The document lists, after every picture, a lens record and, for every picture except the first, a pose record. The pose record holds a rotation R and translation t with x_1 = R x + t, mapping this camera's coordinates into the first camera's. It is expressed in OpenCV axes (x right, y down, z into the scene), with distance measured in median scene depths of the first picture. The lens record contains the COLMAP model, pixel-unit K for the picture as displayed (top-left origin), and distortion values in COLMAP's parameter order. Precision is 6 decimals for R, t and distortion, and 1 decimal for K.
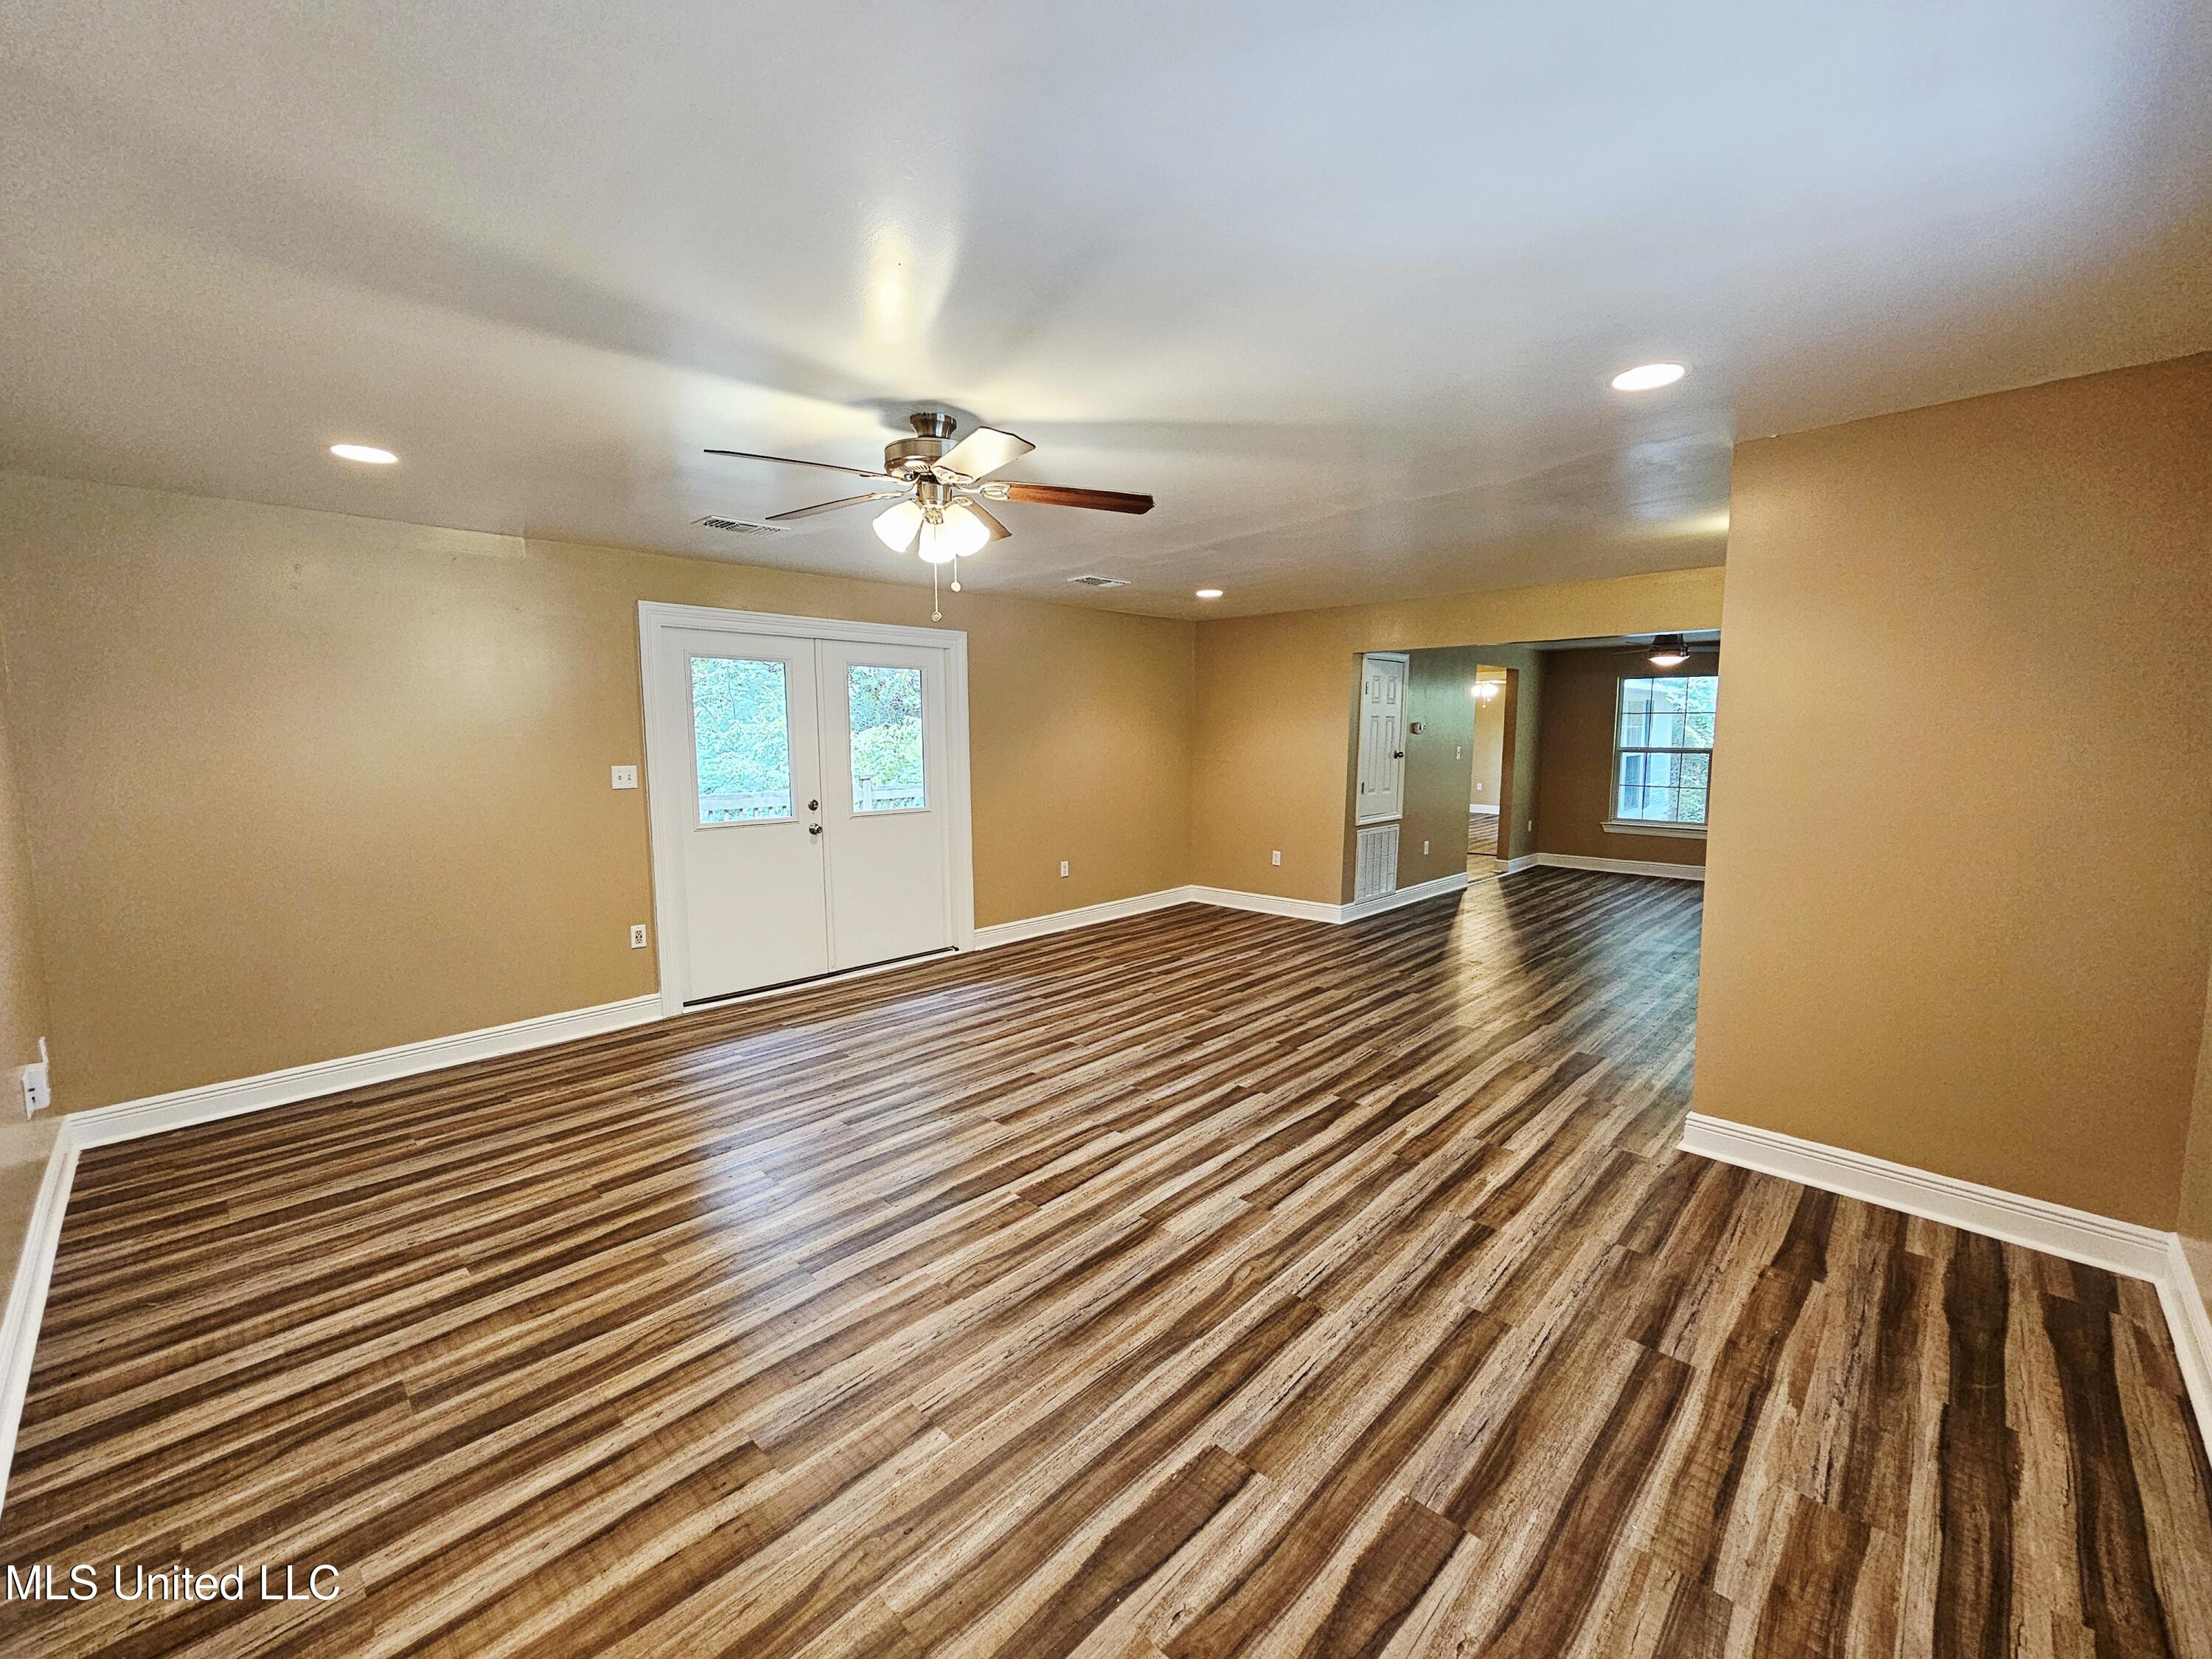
lens RADIAL K [[908.3, 0, 1097.6], [0, 908.3, 833.5], [0, 0, 1]] dist [-0.004580, 0.001497]
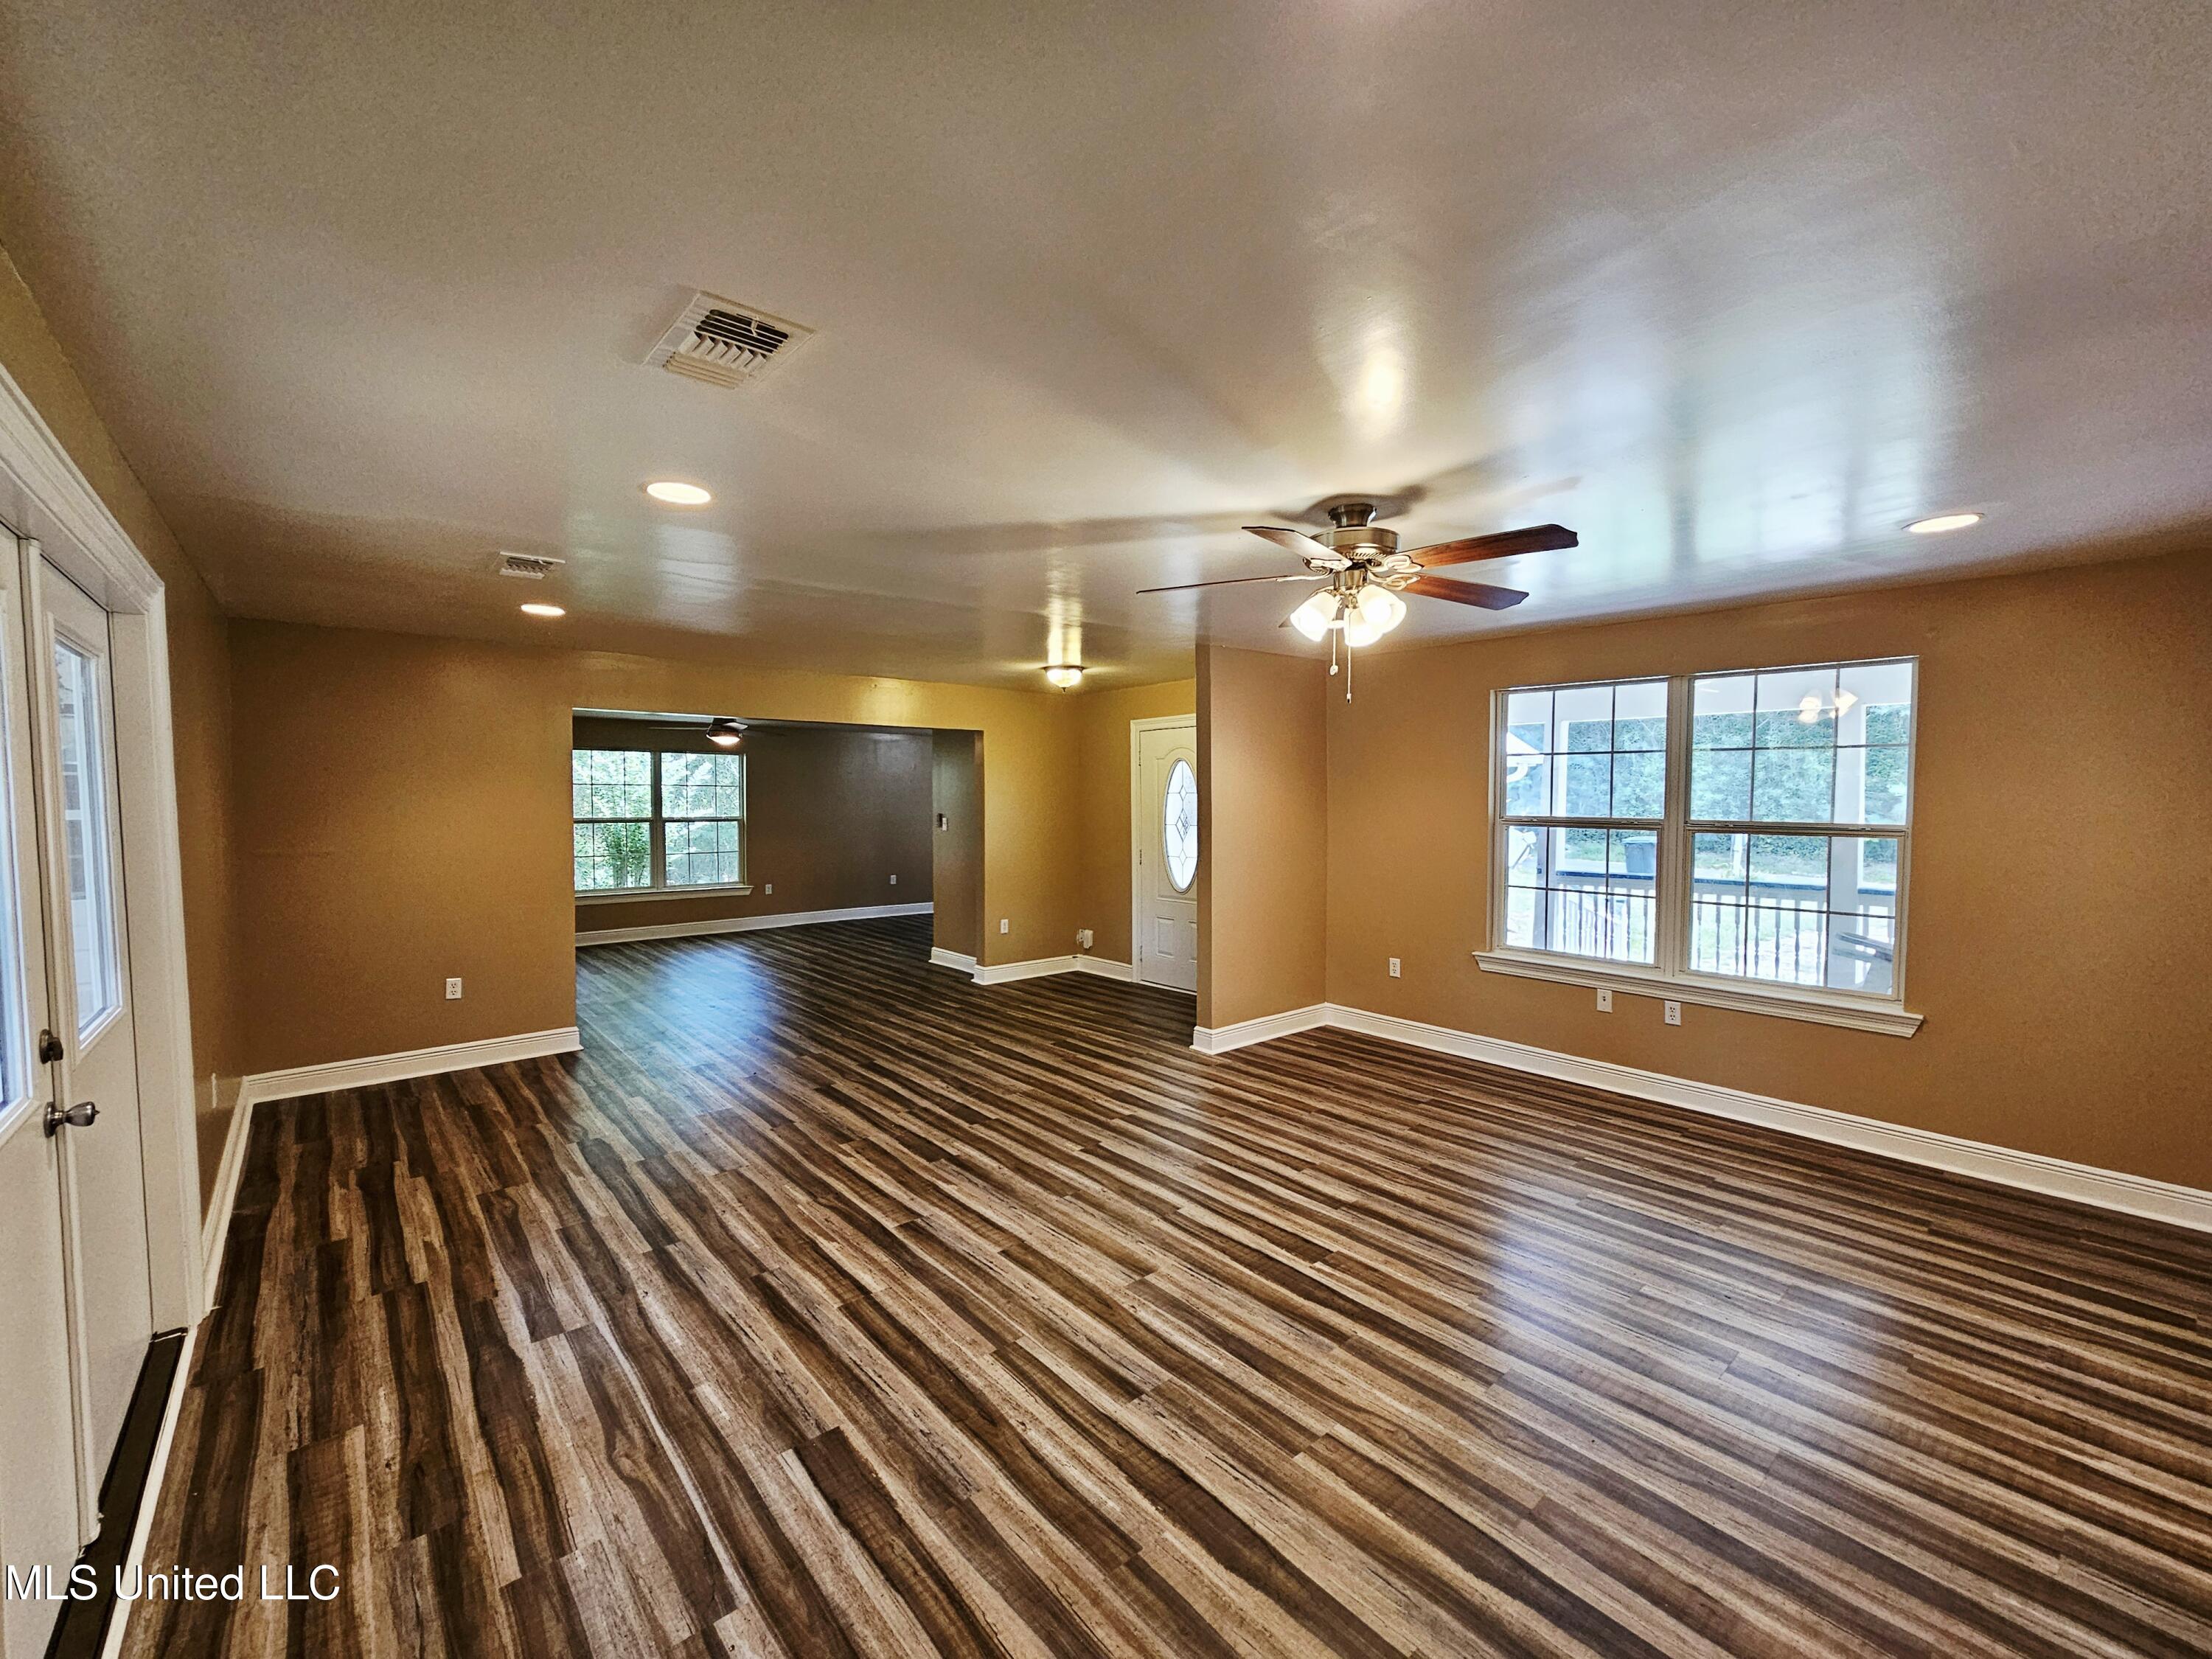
lens RADIAL K [[908.3, 0, 1100.7], [0, 908.3, 834.5], [0, 0, 1]] dist [-0.004580, 0.001497]
pose [[0.086782, -0.040680, 0.995396, -0.931406], [0.112121, 0.993217, 0.030816, -0.116270], [-0.989898, 0.108930, 0.090755, 0.922254]]
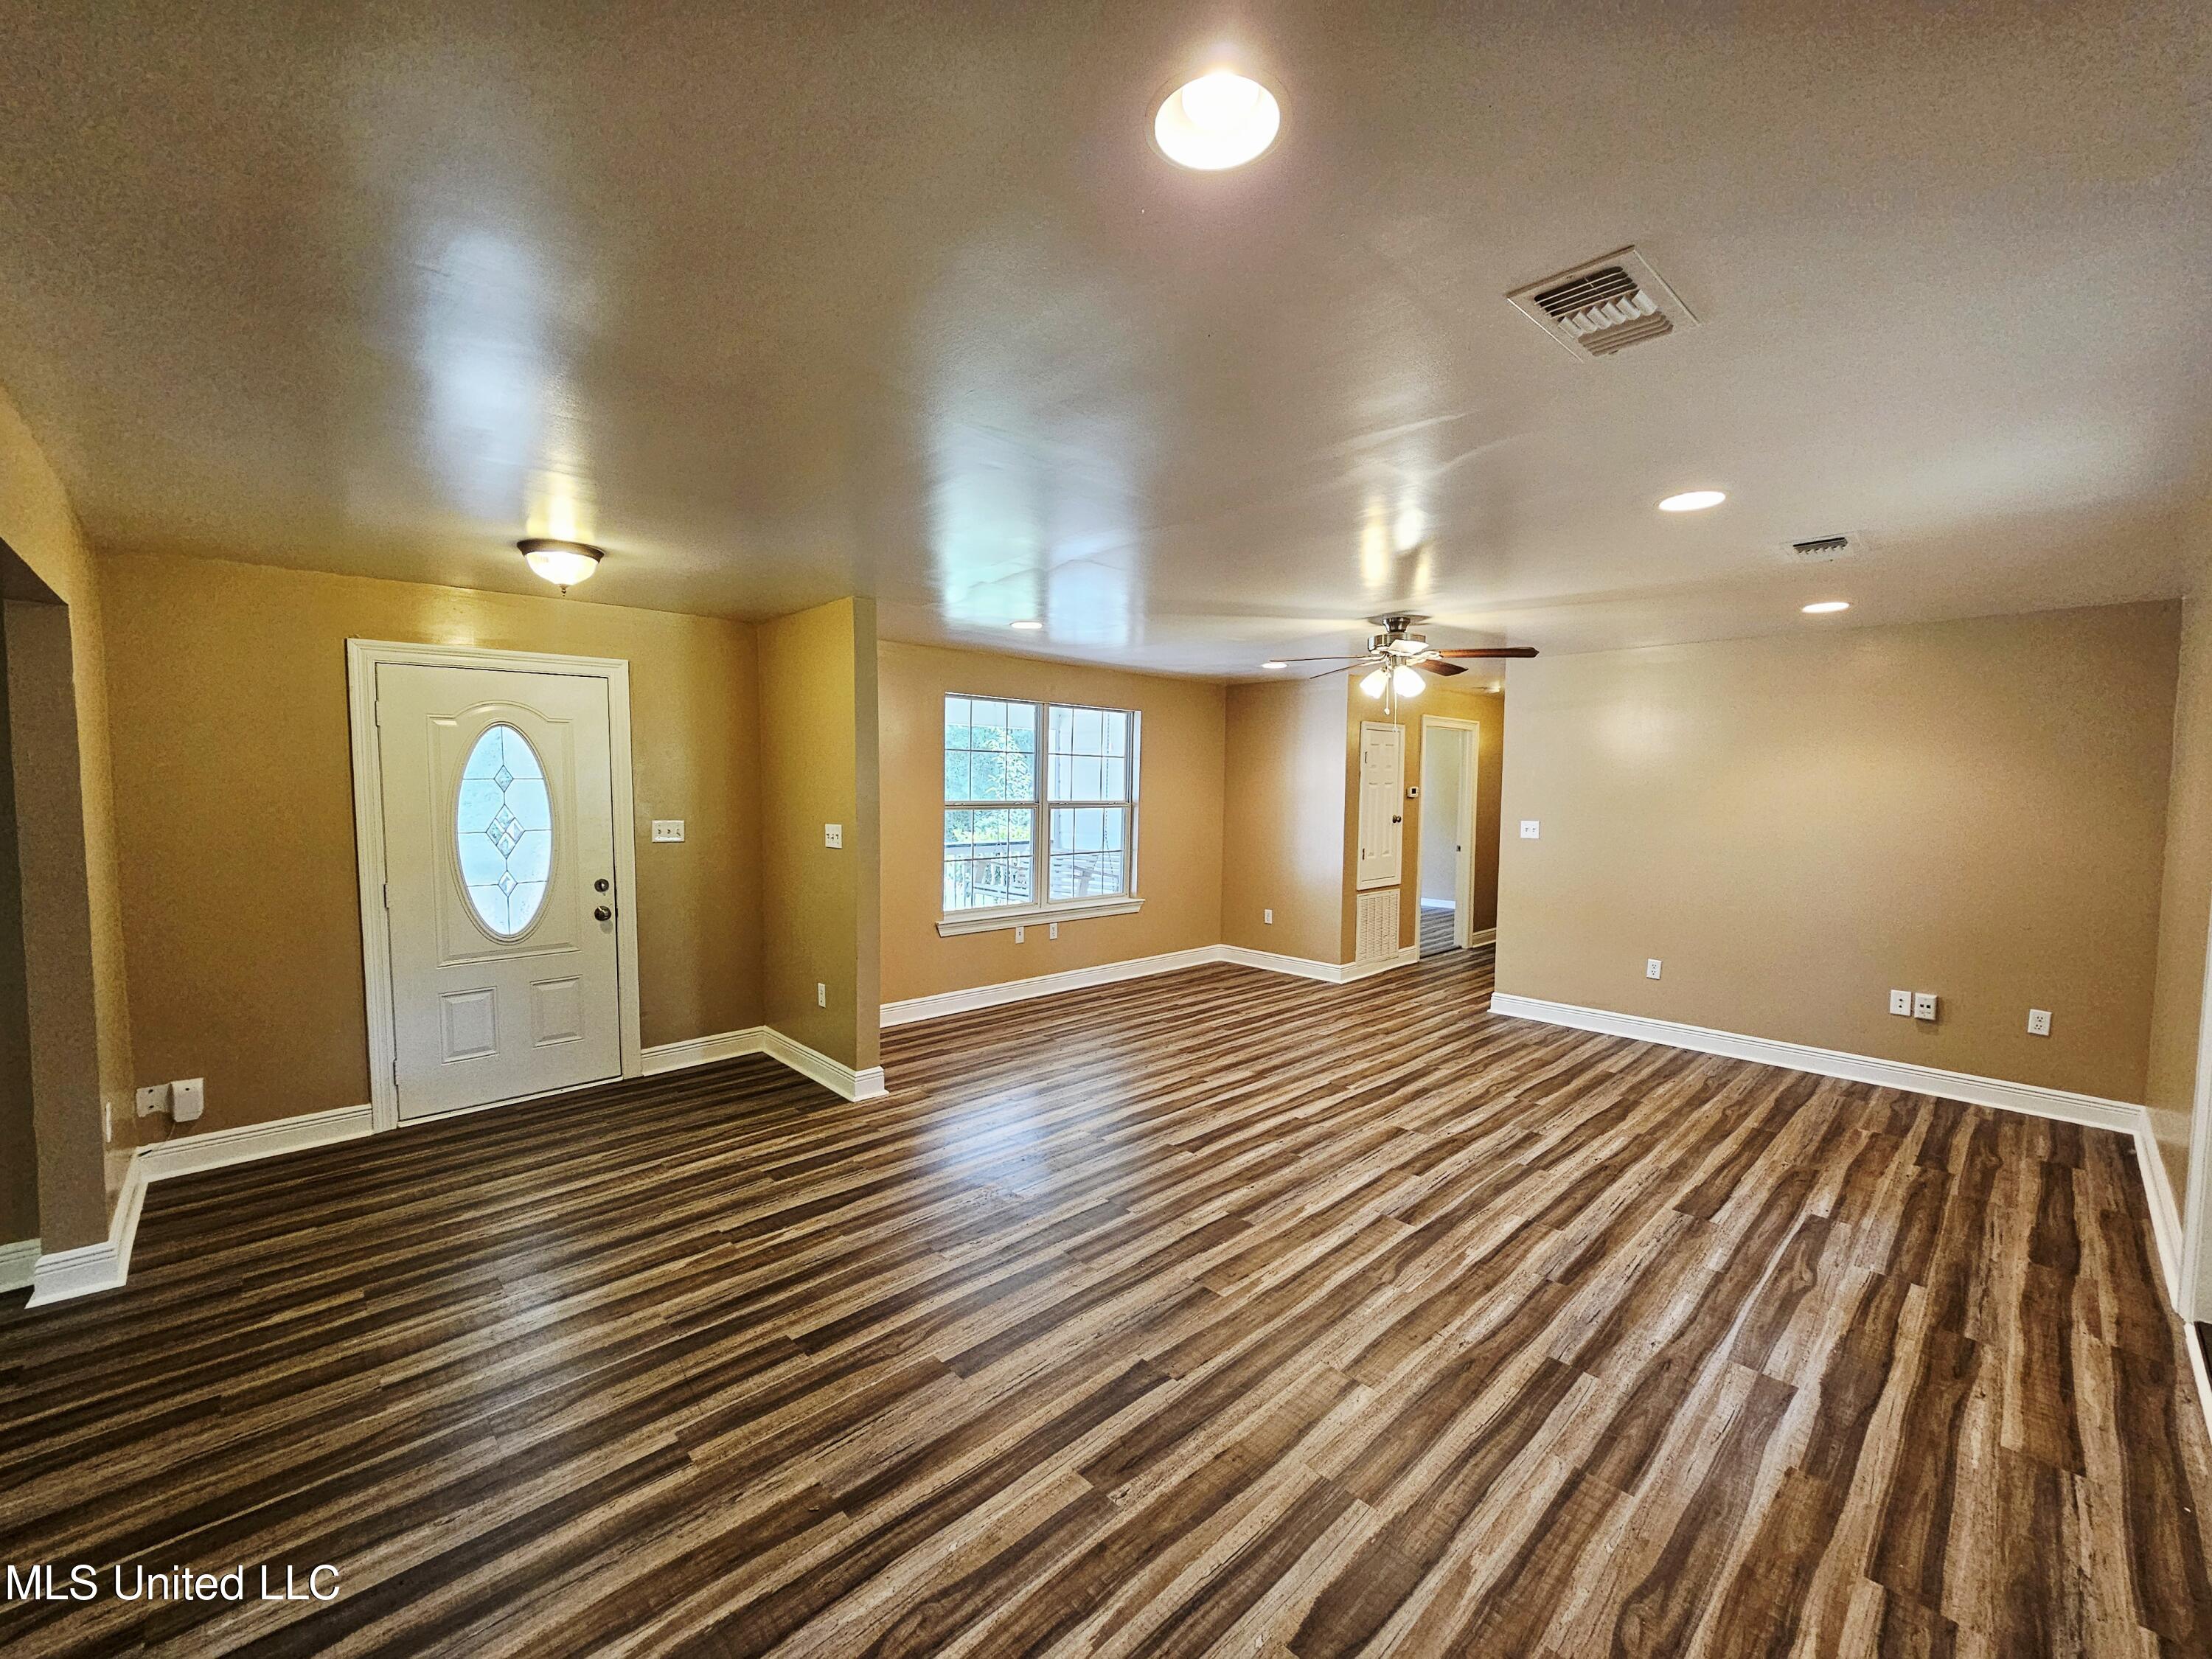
lens RADIAL K [[908.3, 0, 1105.4], [0, 908.3, 829.4], [0, 0, 1]] dist [-0.004580, 0.001497]
pose [[-0.999541, -0.004449, 0.029963, 0.243884], [0.000508, 0.986553, 0.163443, -0.256991], [-0.030287, 0.163384, -0.986098, 2.106648]]
